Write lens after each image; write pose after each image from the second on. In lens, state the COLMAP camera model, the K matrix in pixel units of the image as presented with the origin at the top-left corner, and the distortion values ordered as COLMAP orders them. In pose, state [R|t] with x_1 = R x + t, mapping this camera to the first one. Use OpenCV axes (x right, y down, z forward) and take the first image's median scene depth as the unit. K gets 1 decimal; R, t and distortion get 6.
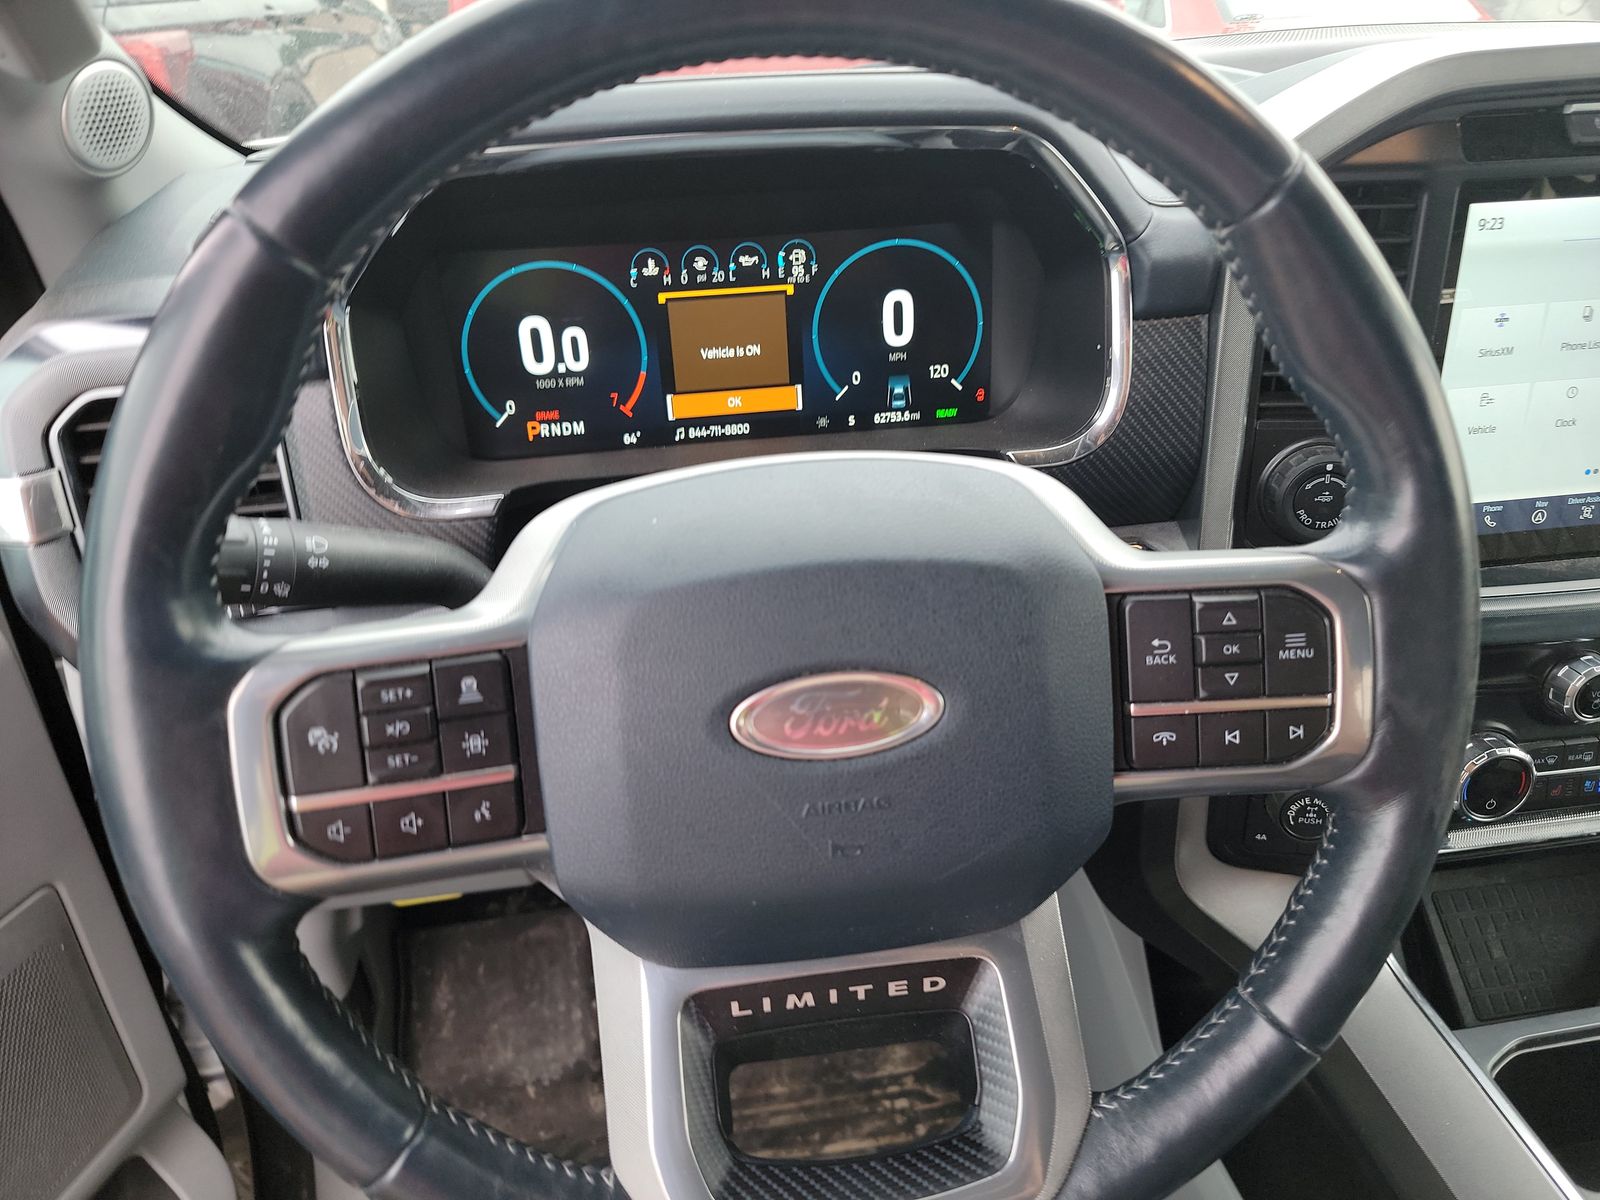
lens RADIAL K [[1102.1, 0, 800.0], [0, 1102.1, 600.0], [0, 0, 1]] dist [0.079743, -0.089408]
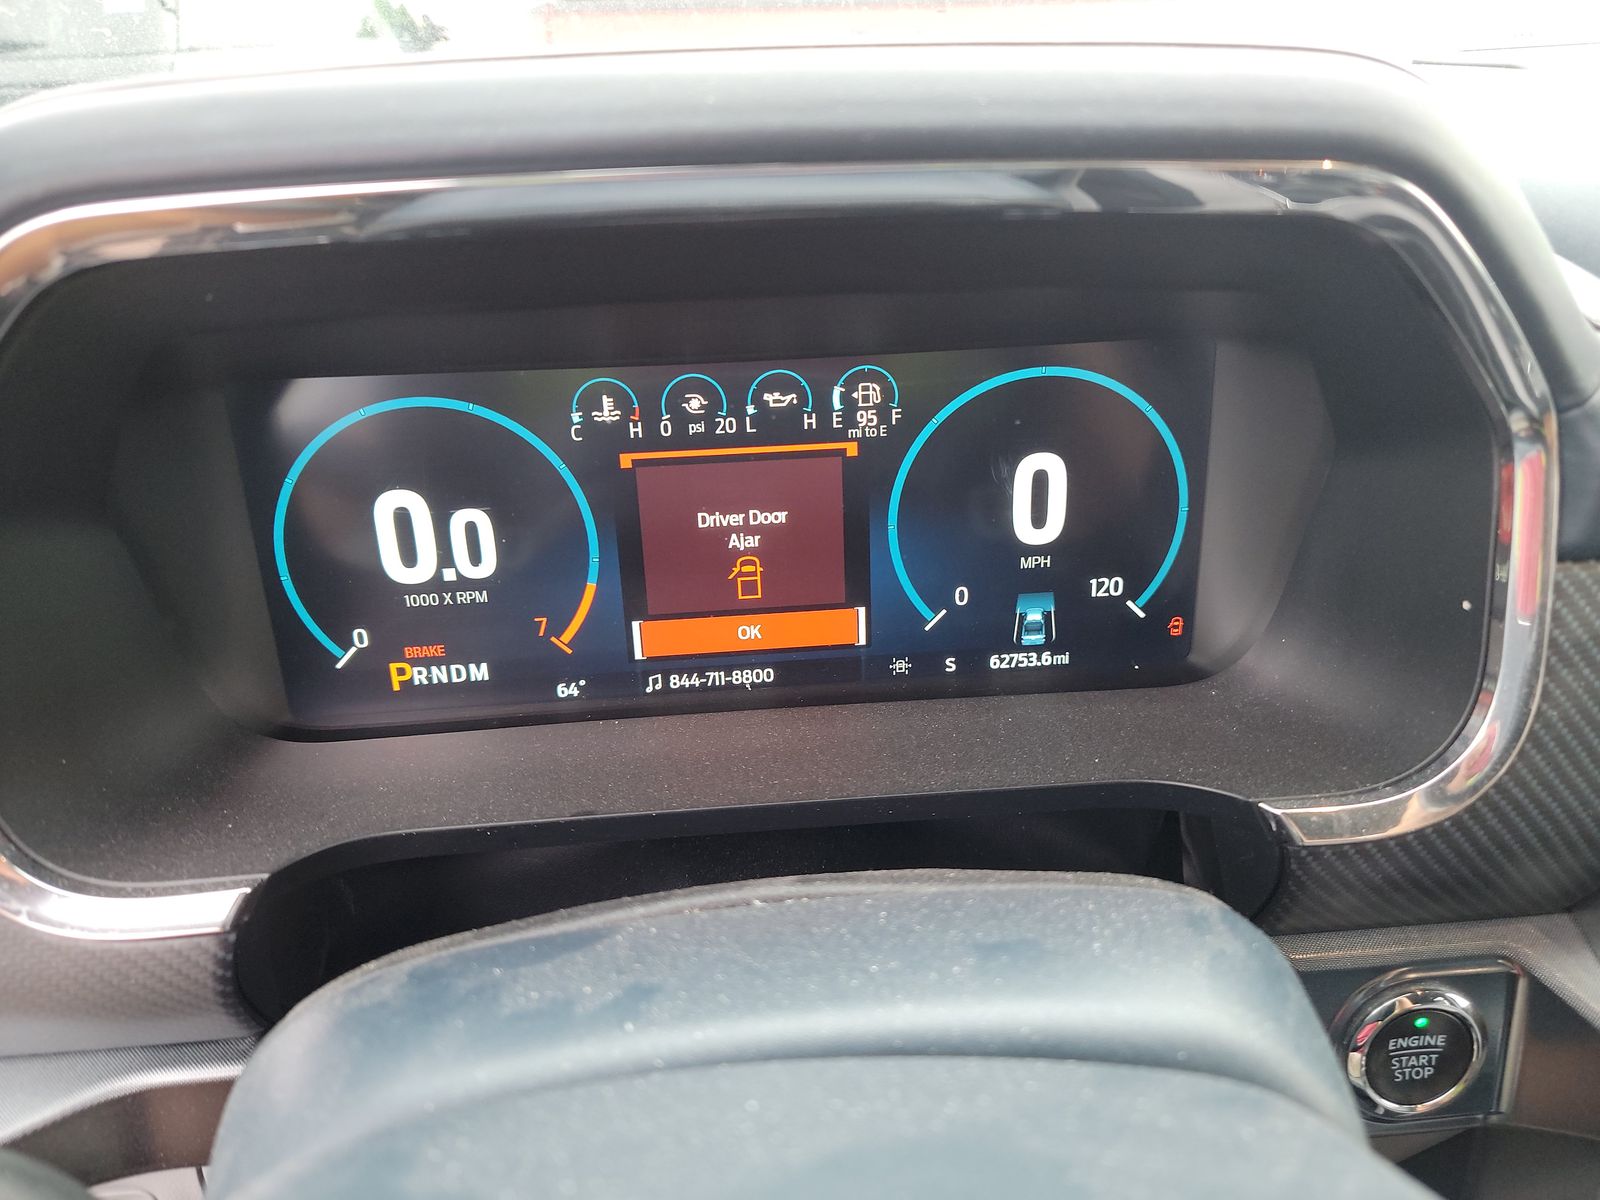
lens RADIAL K [[1102.1, 0, 800.0], [0, 1102.1, 600.0], [0, 0, 1]] dist [0.079743, -0.089408]
pose [[0.997513, 0.036037, -0.060567, 0.001771], [-0.038476, 0.998475, -0.039593, -0.179968], [0.059048, 0.041824, 0.997379, 0.436918]]
